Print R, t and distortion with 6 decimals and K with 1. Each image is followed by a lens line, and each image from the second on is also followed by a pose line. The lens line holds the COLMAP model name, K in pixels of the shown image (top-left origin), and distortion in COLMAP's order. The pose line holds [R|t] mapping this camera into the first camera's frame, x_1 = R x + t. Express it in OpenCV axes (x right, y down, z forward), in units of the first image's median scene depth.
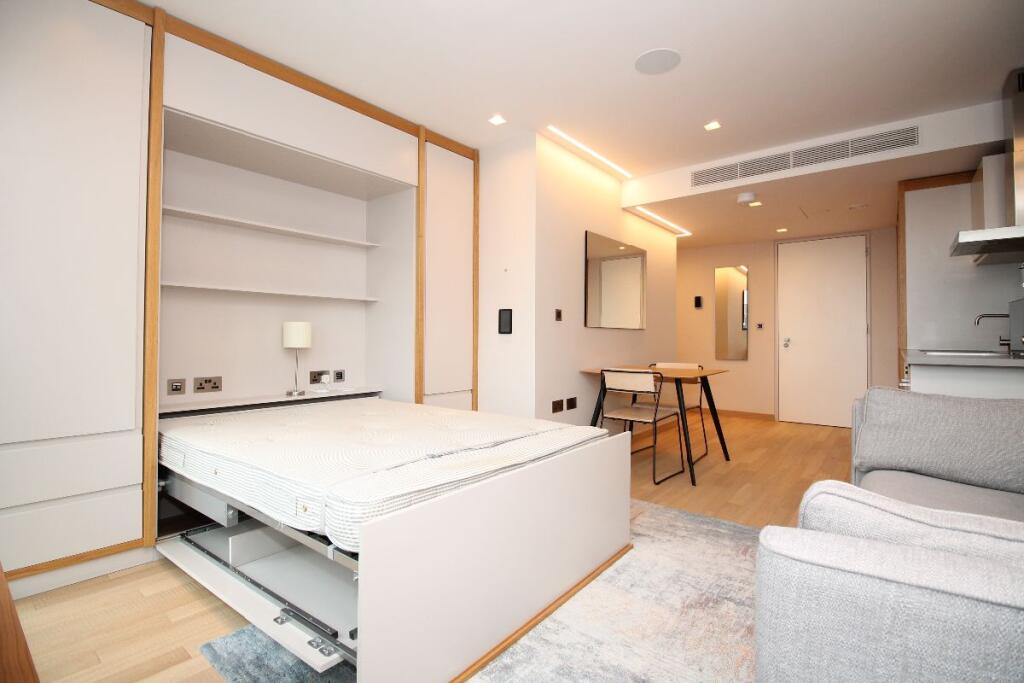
lens RADIAL K [[478.2, 0, 510.0], [0, 478.2, 330.7], [0, 0, 1]] dist [-0.002691, -0.008964]
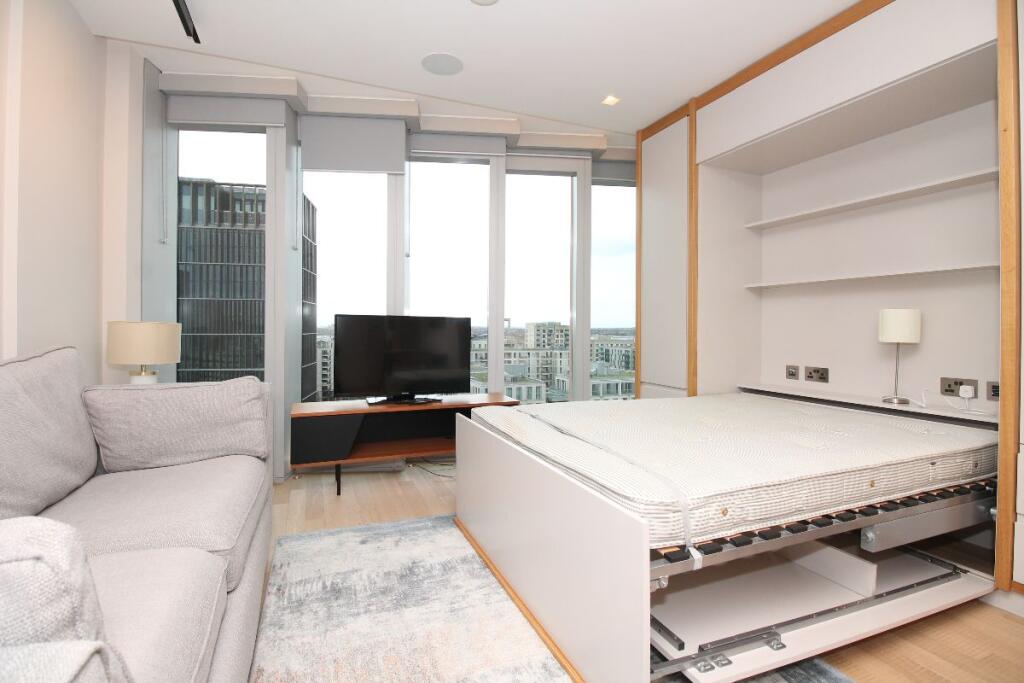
lens RADIAL K [[478.2, 0, 510.0], [0, 478.2, 330.7], [0, 0, 1]] dist [-0.002691, -0.008964]
pose [[-0.484465, -0.003572, -0.874803, 0.593788], [0.004092, 0.999971, -0.006348, 0.021145], [0.874801, -0.006655, -0.484436, 0.914028]]
